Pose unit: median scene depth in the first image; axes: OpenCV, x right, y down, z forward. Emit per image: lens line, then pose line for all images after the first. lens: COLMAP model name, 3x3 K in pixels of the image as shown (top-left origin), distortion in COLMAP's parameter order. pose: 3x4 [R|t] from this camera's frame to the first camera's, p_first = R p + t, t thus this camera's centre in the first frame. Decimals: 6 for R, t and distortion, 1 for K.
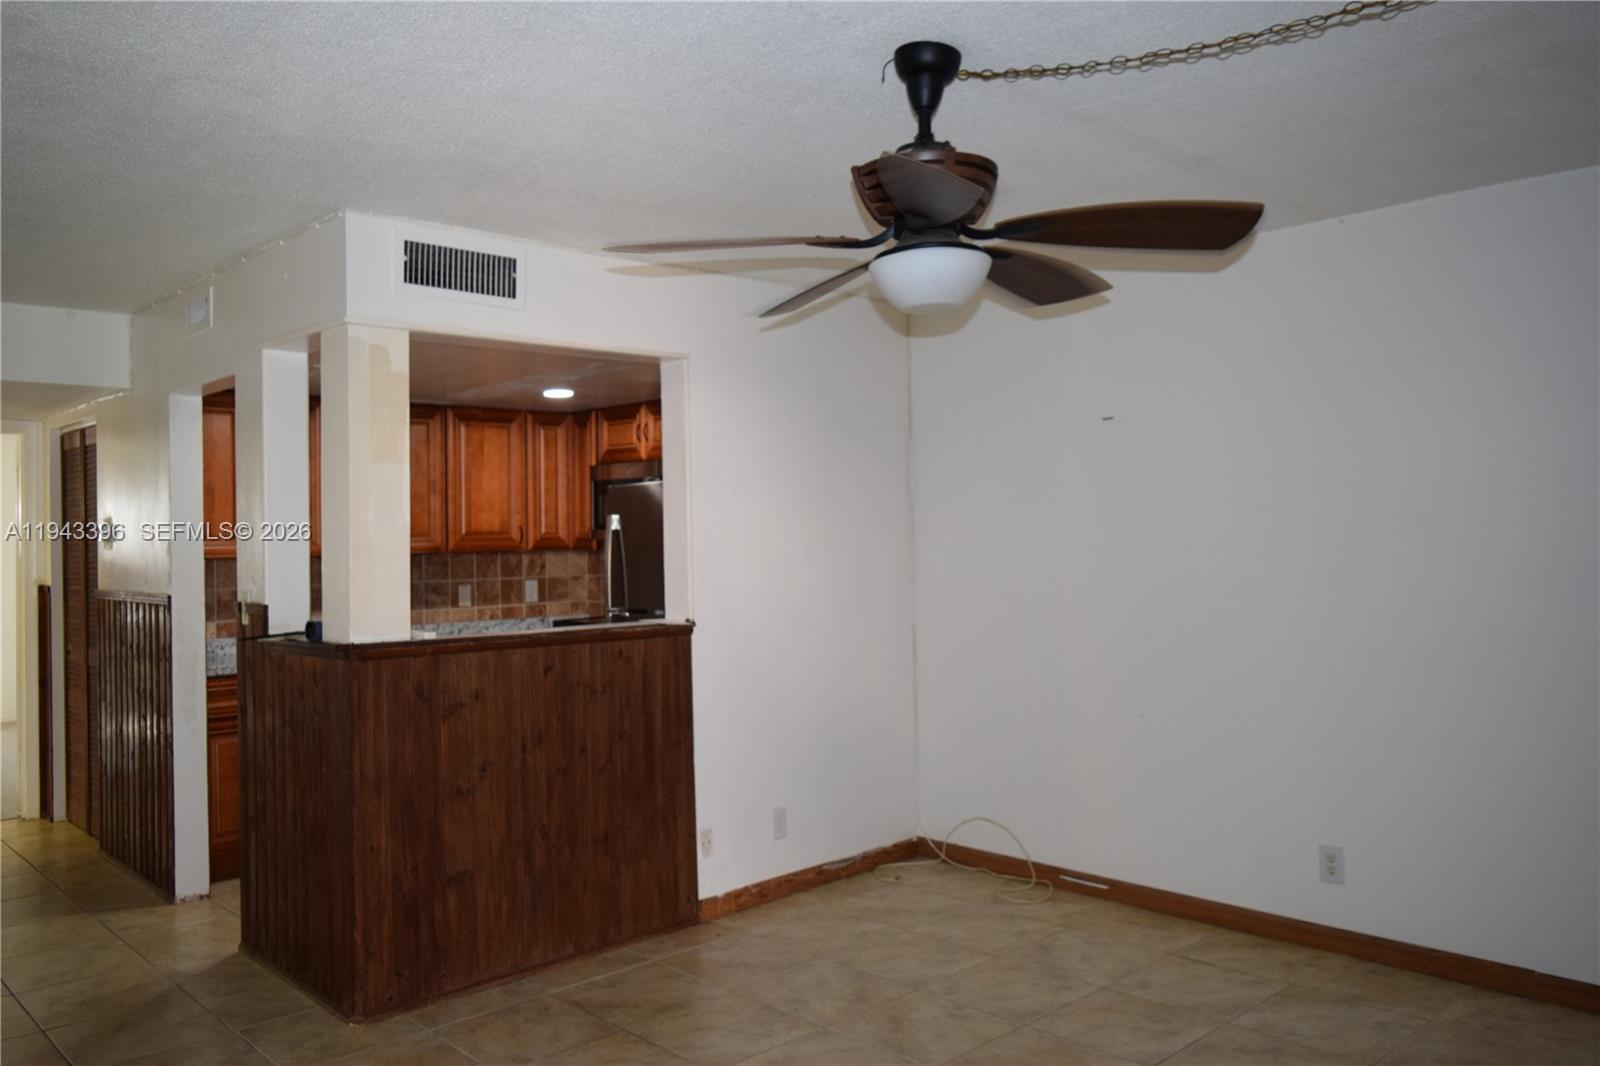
lens RADIAL K [[1232.1, 0, 796.5], [0, 1232.1, 522.4], [0, 0, 1]] dist [-0.015047, 0.005209]
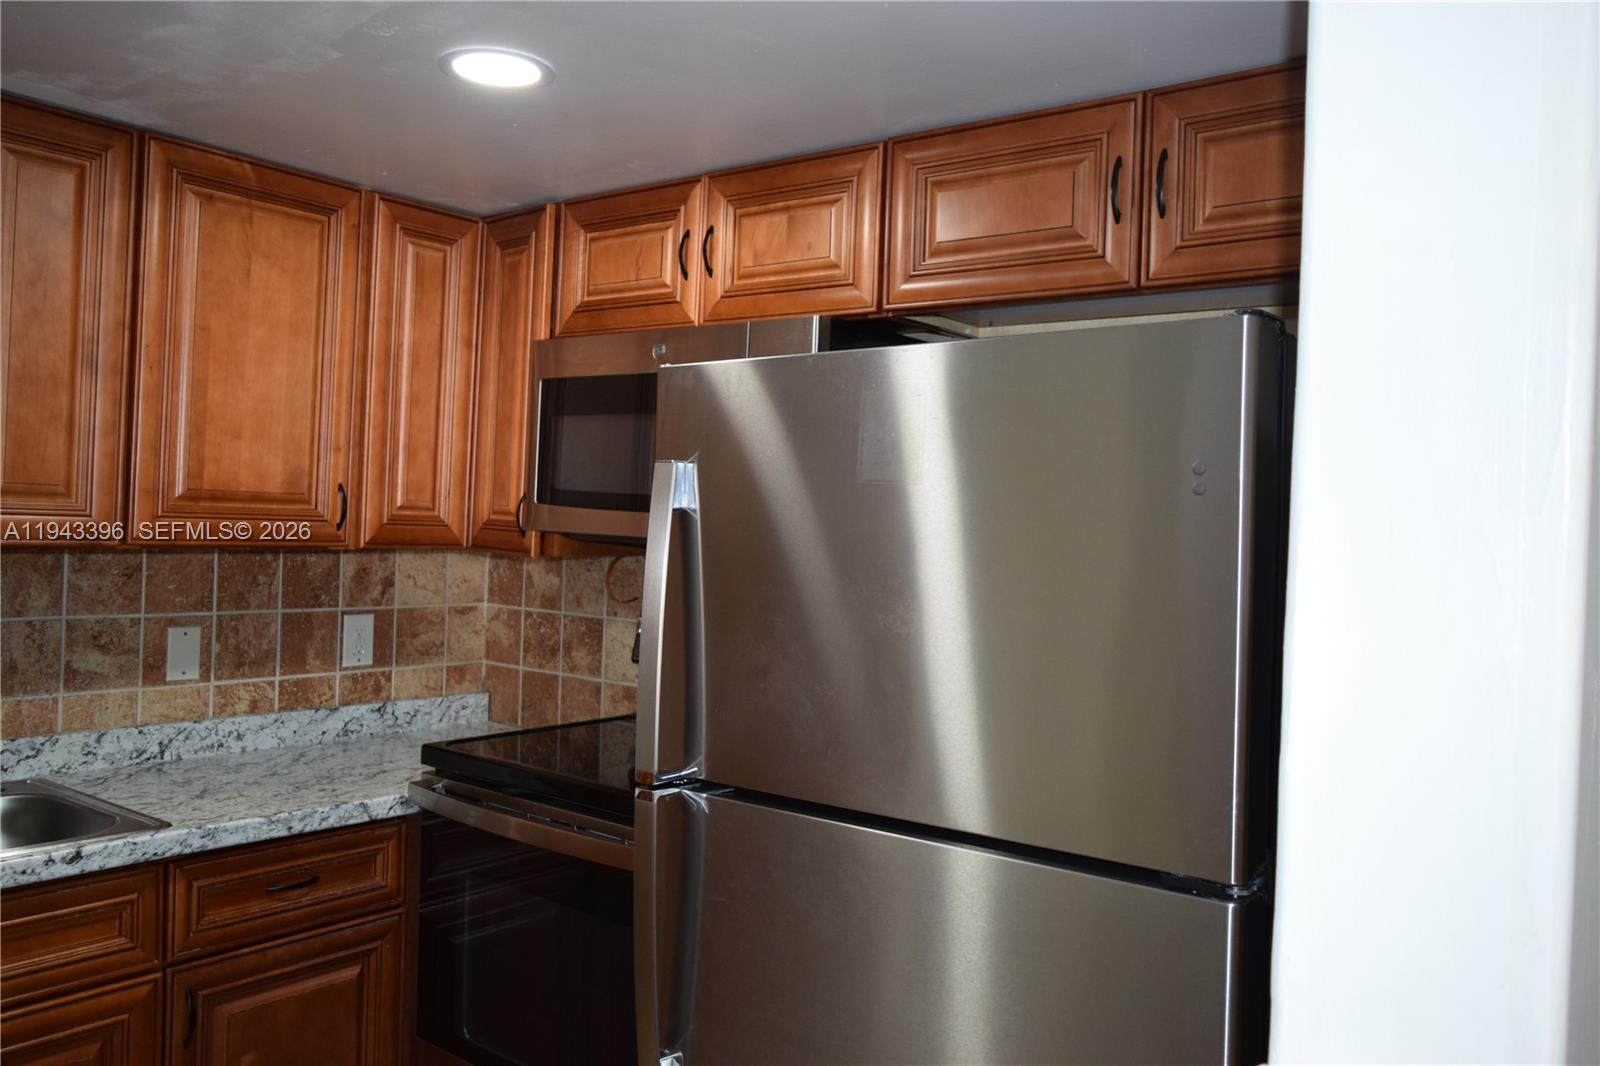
lens RADIAL K [[1232.1, 0, 796.5], [0, 1232.1, 522.4], [0, 0, 1]] dist [-0.015047, 0.005209]
pose [[0.987609, 0.054245, 0.147259, -0.137517], [-0.055611, 0.998439, 0.005170, 0.004903], [-0.146749, -0.013295, 0.989084, 0.589274]]
